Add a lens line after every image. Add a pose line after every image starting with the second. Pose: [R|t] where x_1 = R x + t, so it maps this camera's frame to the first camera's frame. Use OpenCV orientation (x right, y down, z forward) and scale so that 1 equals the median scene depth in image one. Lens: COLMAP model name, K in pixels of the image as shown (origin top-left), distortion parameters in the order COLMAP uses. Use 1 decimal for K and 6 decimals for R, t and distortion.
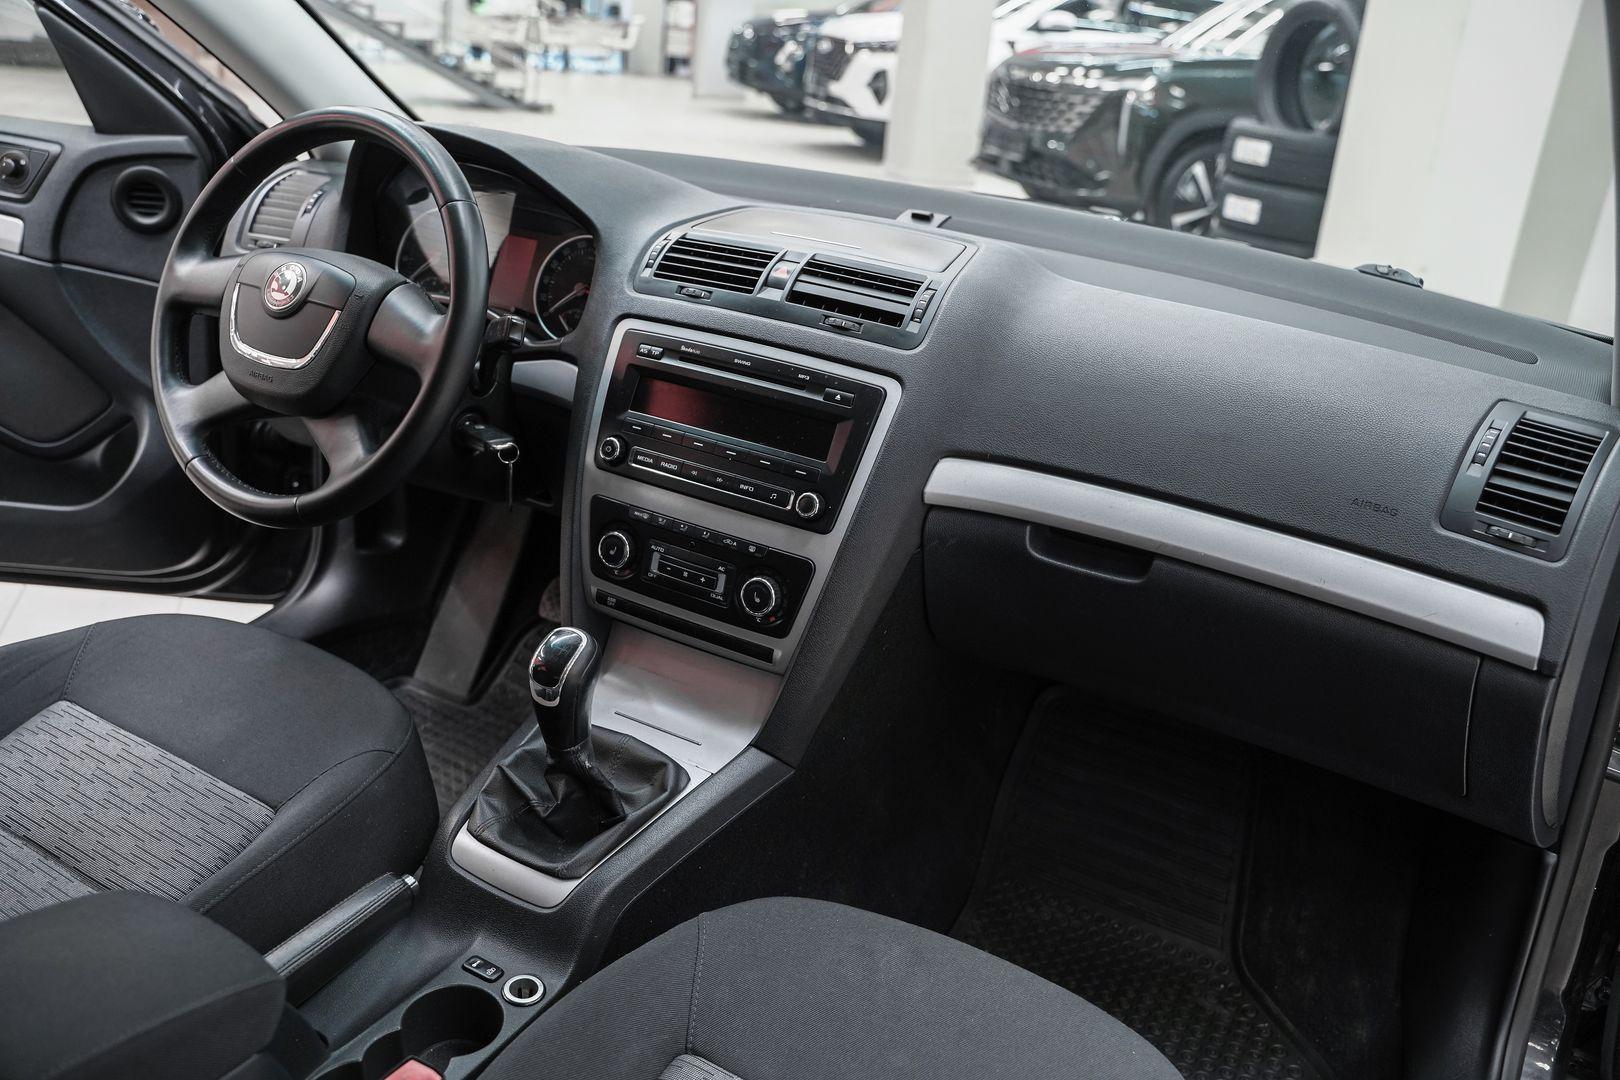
lens RADIAL K [[1325.8, 0, 817.0], [0, 1325.8, 537.9], [0, 0, 1]] dist [-0.118488, 0.084404]
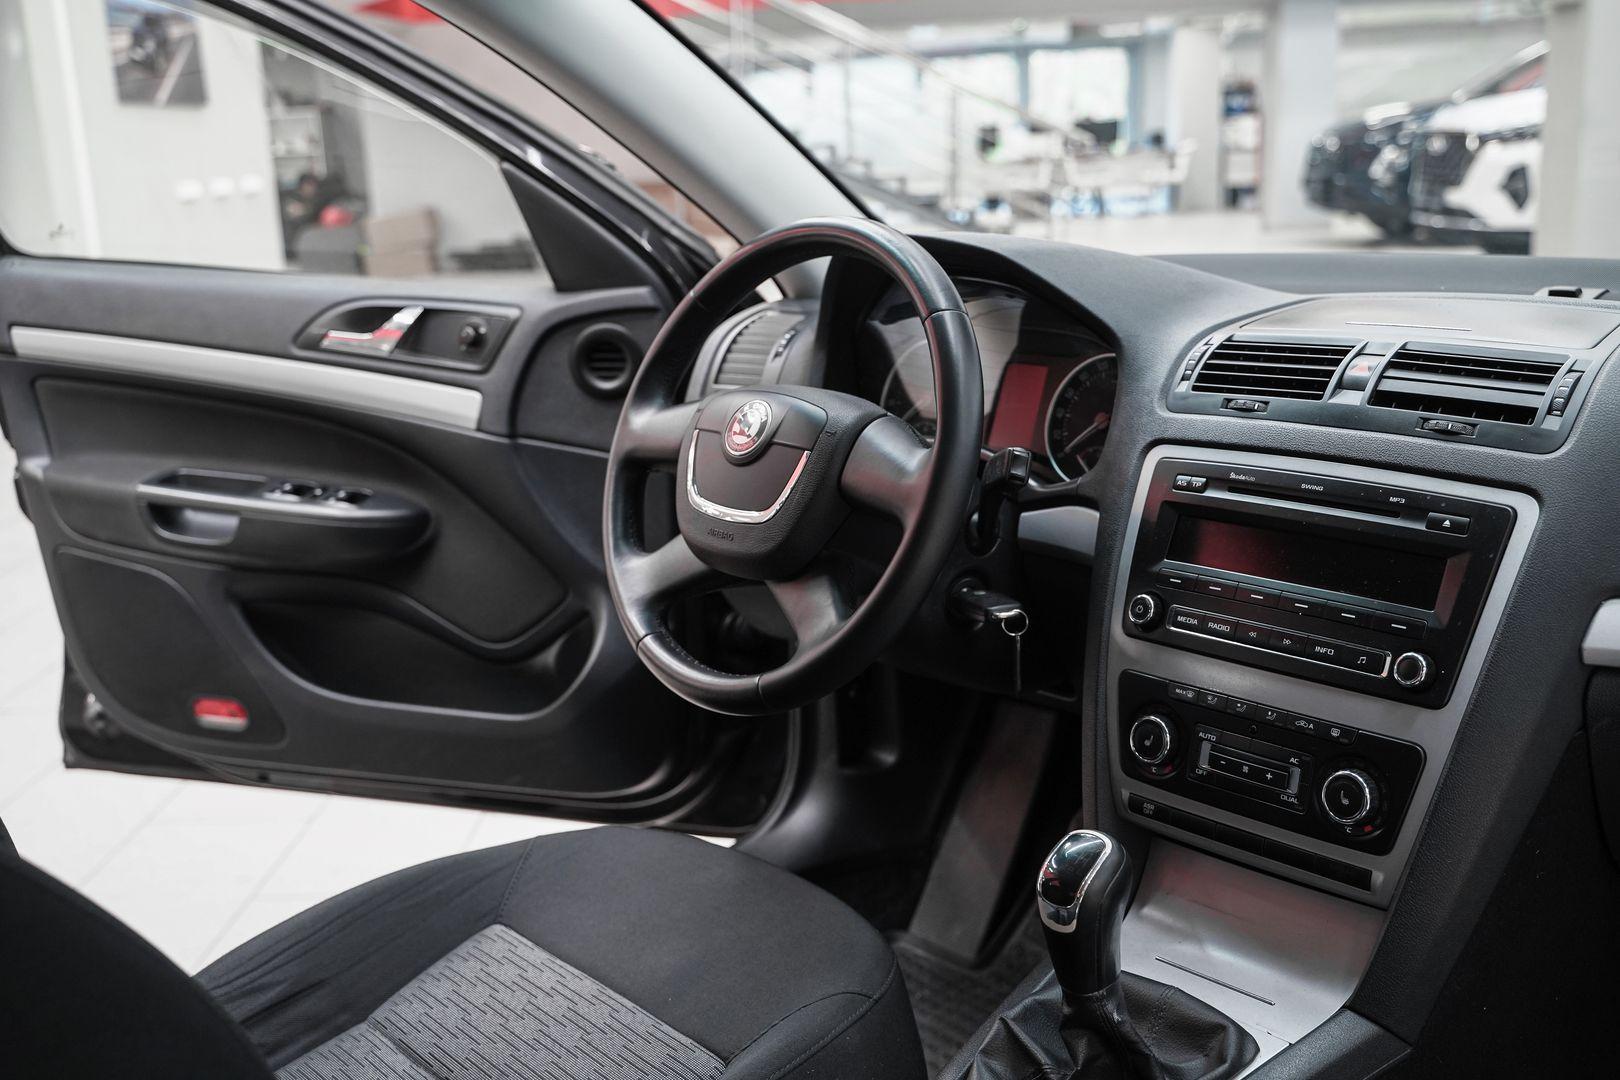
lens RADIAL K [[1684.9, 0, 798.9], [0, 1684.9, 527.6], [0, 0, 1]] dist [-0.030004, 0.000000]
pose [[0.930754, -0.051629, -0.361983, 0.016497], [-0.008270, 0.986756, -0.162003, 0.046602], [0.365552, 0.153778, 0.918000, 0.008884]]
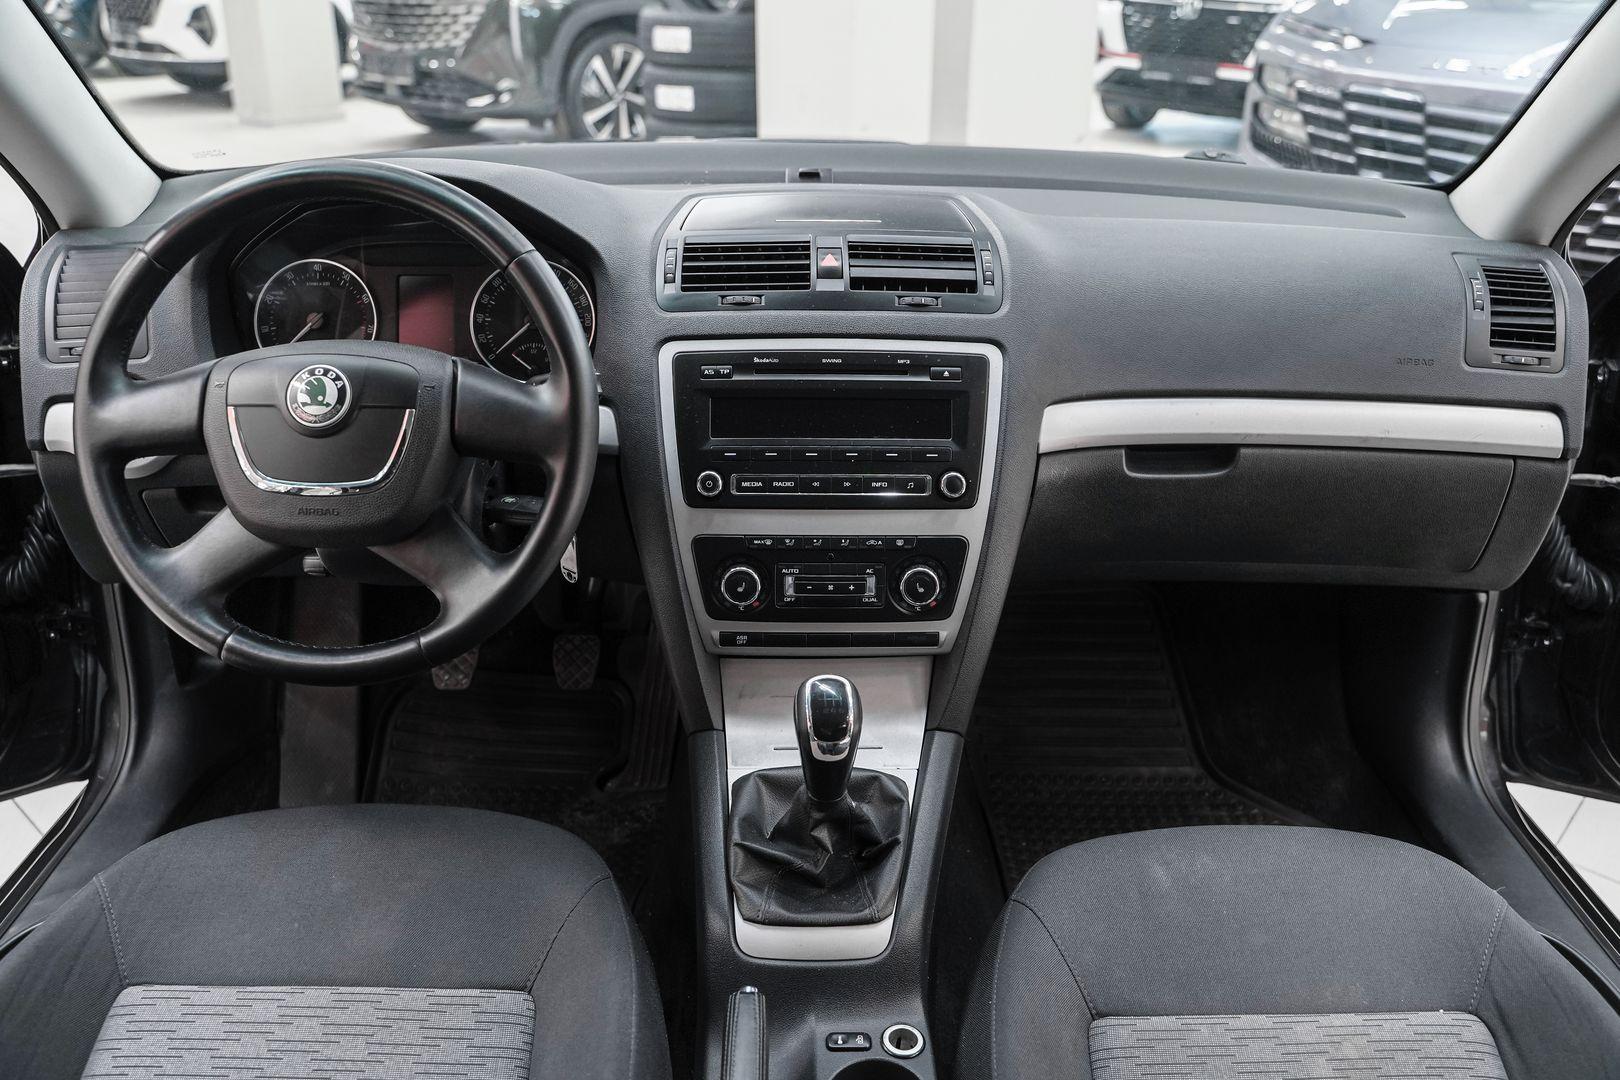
lens RADIAL K [[1325.8, 0, 816.4], [0, 1325.8, 542.3], [0, 0, 1]] dist [-0.118488, 0.084404]
pose [[0.859917, -0.284652, 0.423694, -0.488680], [0.250179, 0.958566, 0.136241, -0.133367], [-0.444920, -0.011157, 0.895501, 0.130478]]
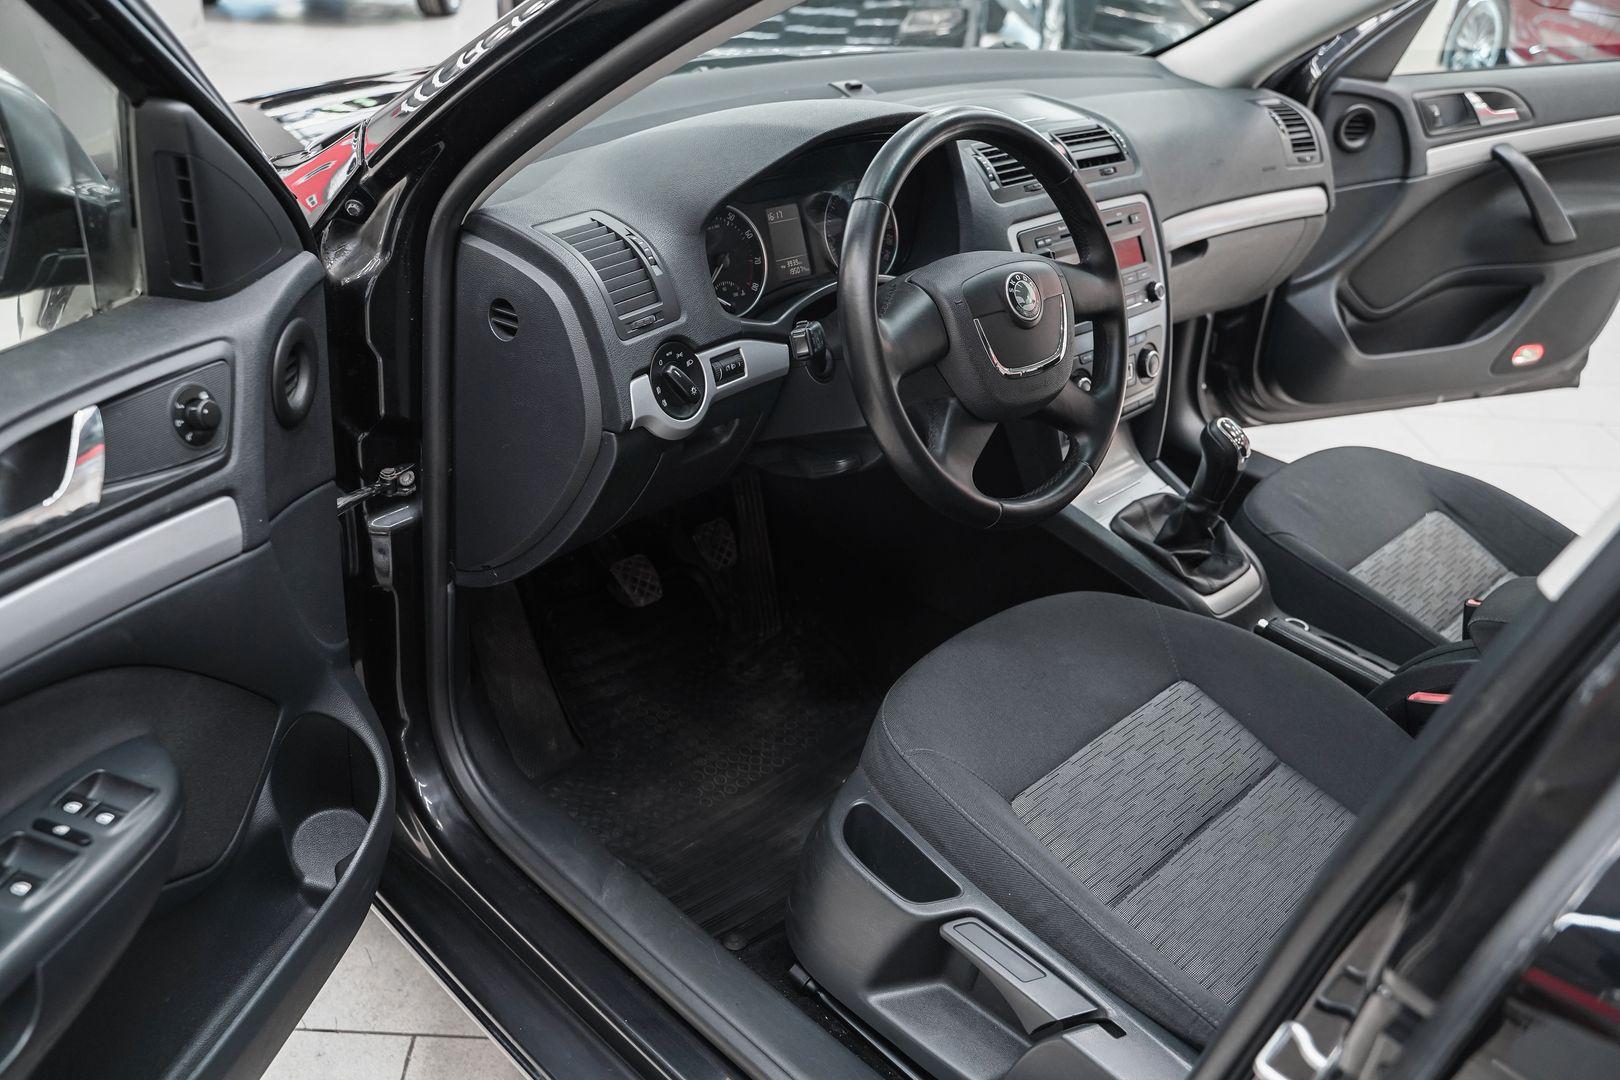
lens RADIAL K [[1325.8, 0, 842.4], [0, 1325.8, 550.8], [0, 0, 1]] dist [-0.118488, 0.084404]
pose [[0.261984, -0.537389, 0.801609, -1.319729], [0.321659, 0.831749, 0.452469, -0.517335], [-0.909890, 0.139305, 0.390761, 0.717329]]
